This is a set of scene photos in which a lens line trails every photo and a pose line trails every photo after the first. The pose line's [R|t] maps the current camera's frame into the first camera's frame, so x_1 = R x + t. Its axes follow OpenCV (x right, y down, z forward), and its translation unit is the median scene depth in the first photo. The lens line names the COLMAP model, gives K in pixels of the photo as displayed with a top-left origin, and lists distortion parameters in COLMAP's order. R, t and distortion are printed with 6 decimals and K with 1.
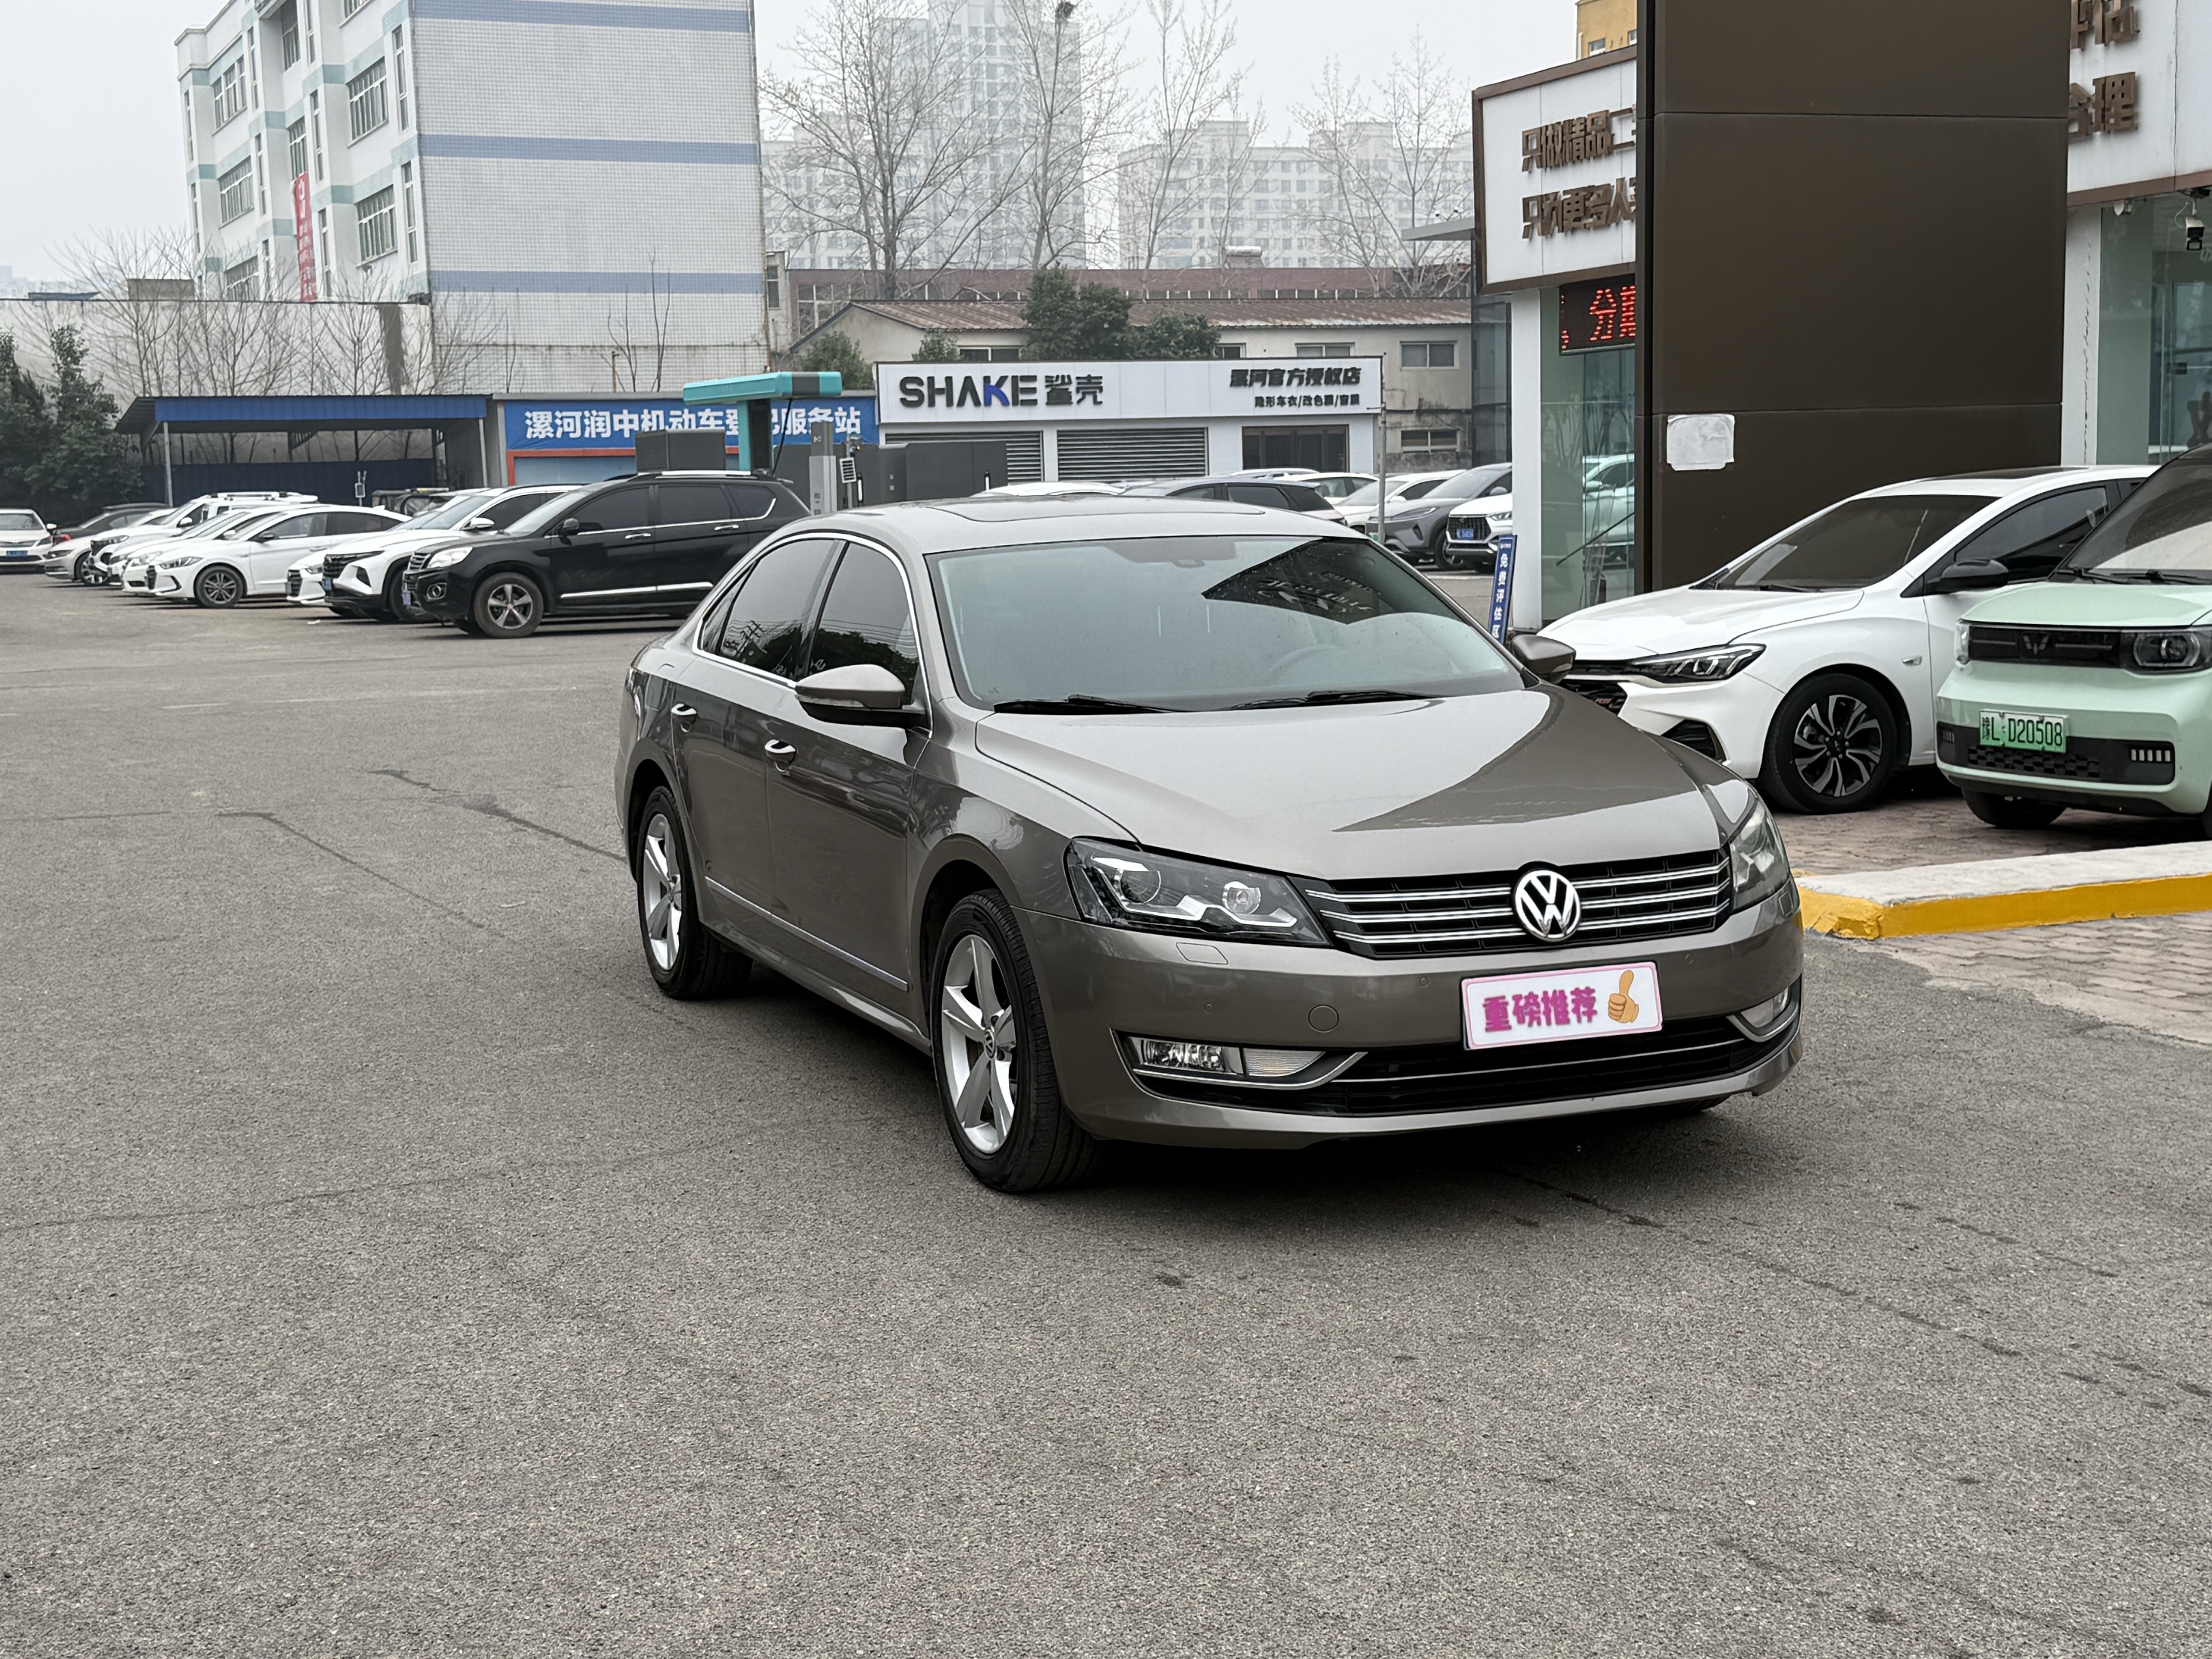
lens RADIAL K [[3189.8, 0, 1165.2], [0, 3189.8, 868.1], [0, 0, 1]] dist [0.133785, 0.000000]
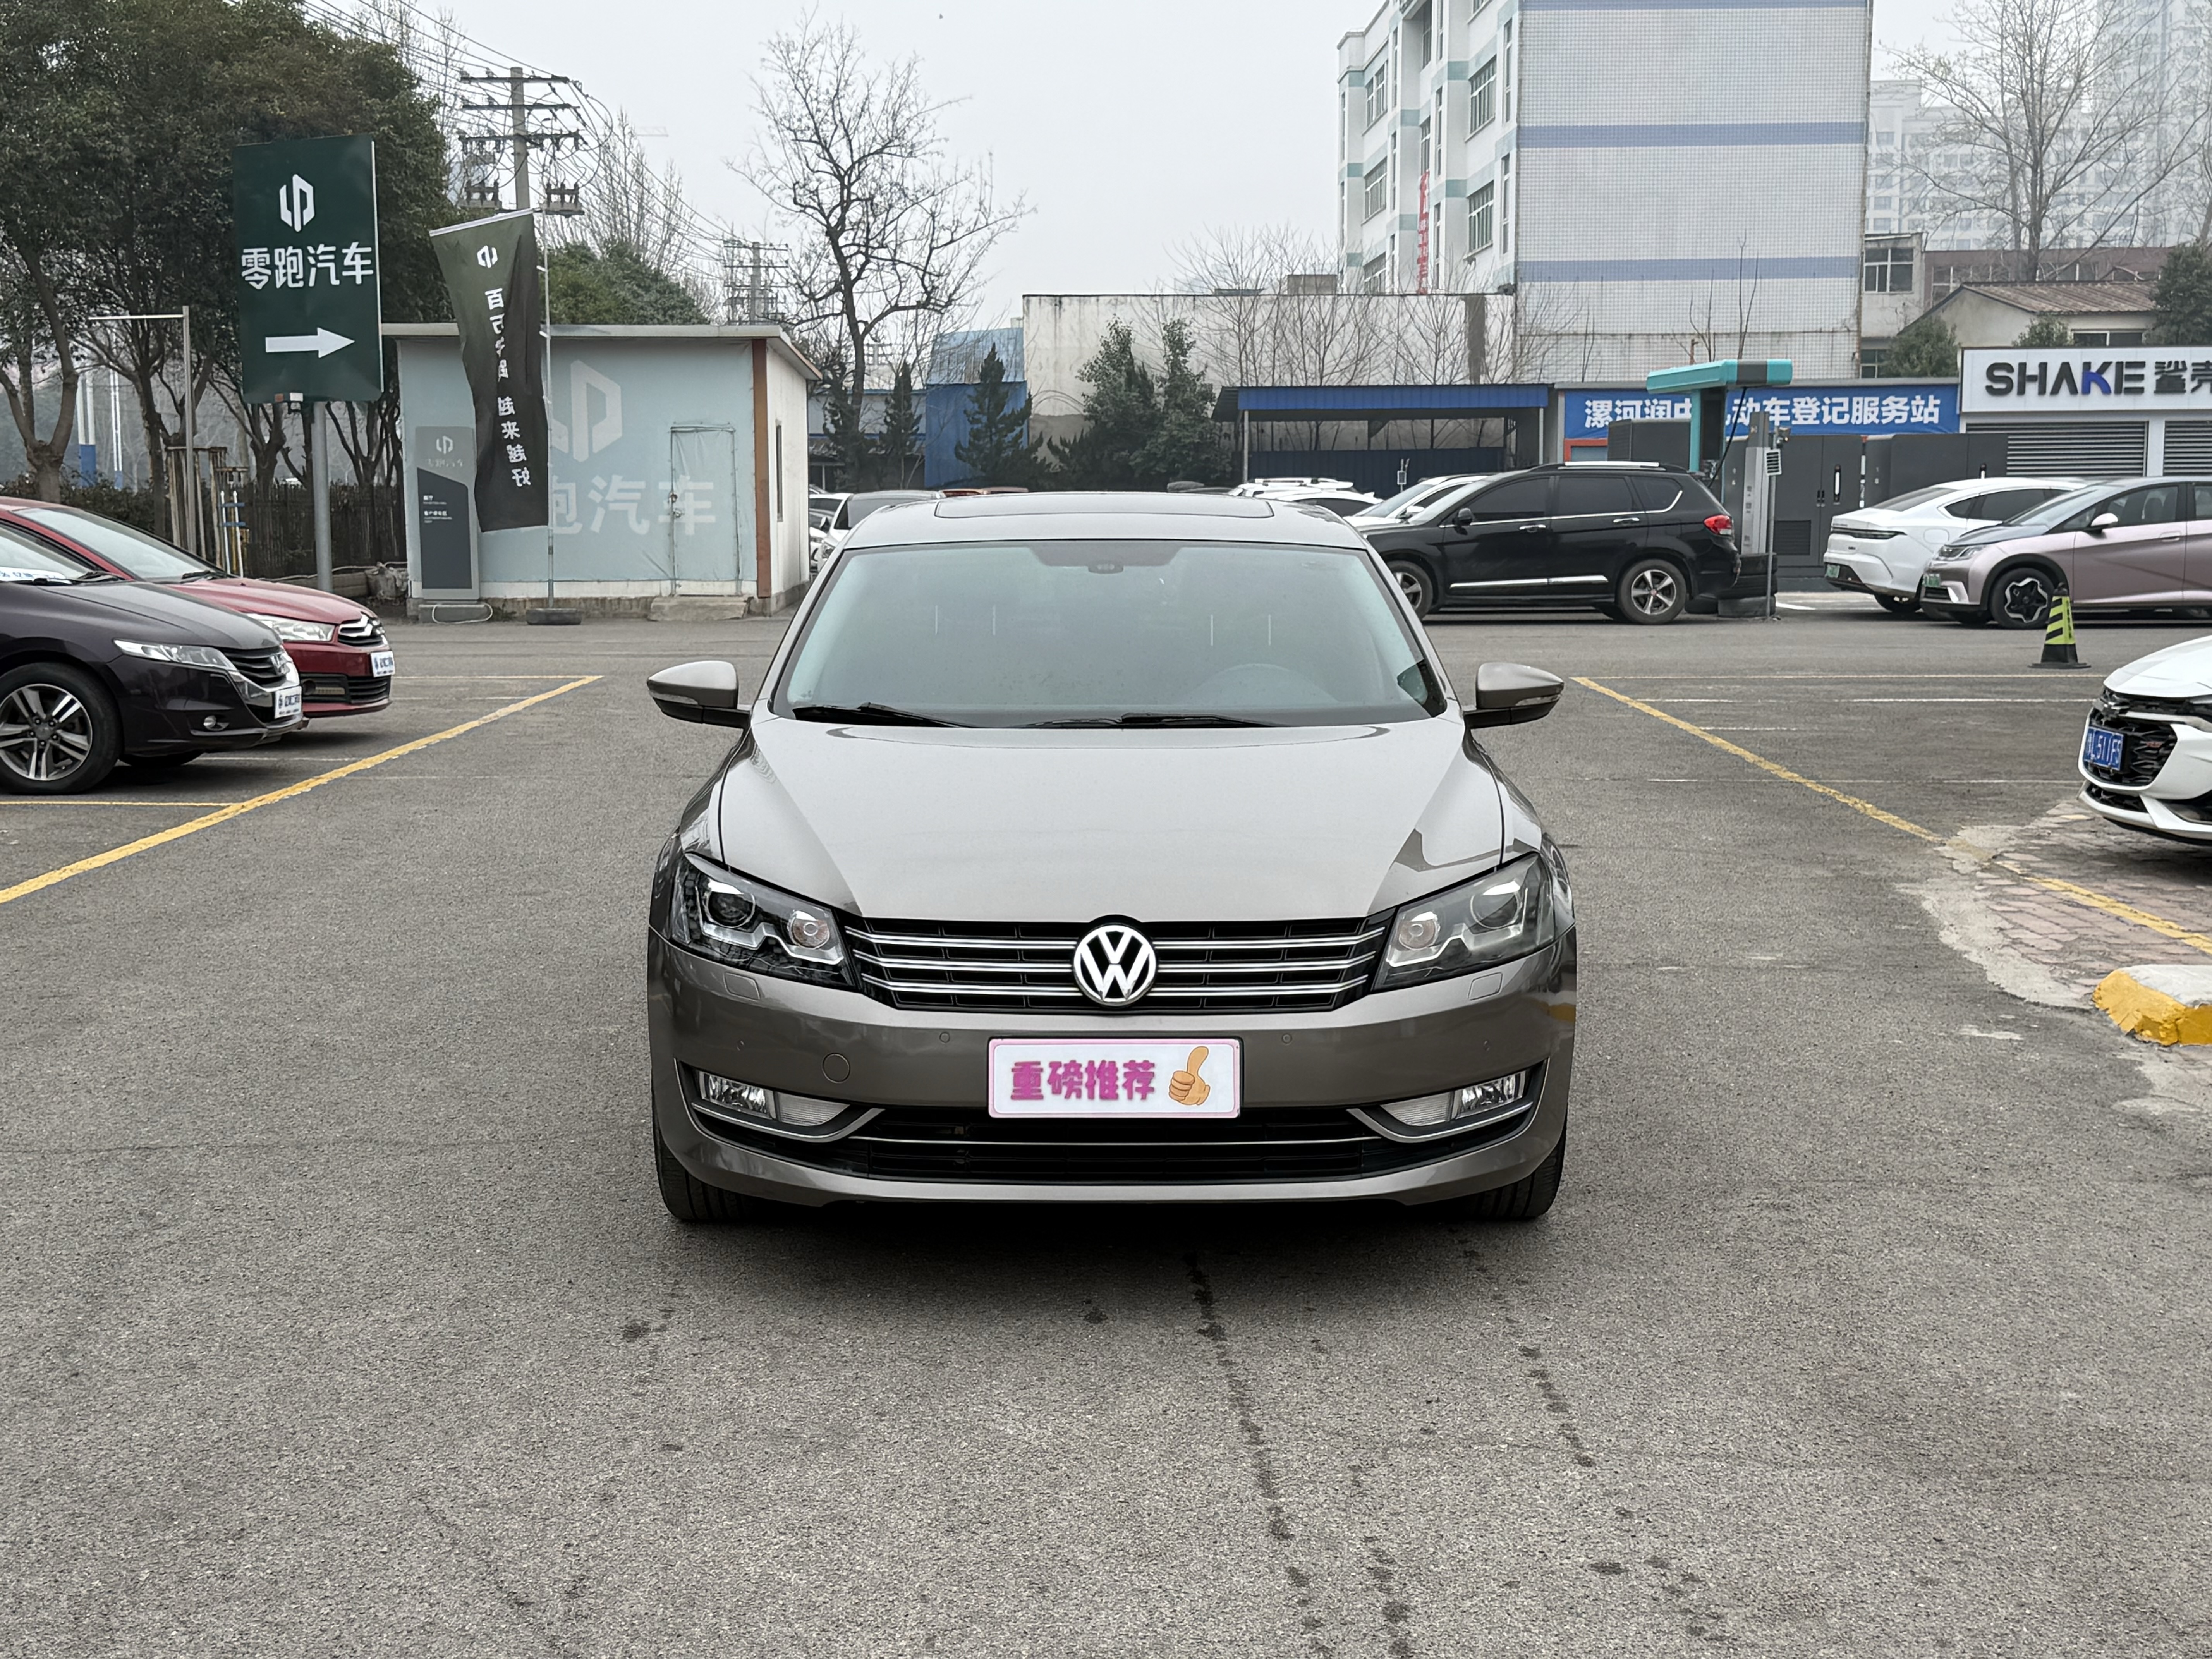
lens RADIAL K [[3189.8, 0, 1109.2], [0, 3189.8, 856.5], [0, 0, 1]] dist [0.133785, 0.000000]
pose [[0.918824, 0.068831, -0.388619, 0.458428], [-0.068744, 0.997534, 0.014147, -0.030851], [0.388634, 0.013716, 0.921290, 0.176645]]
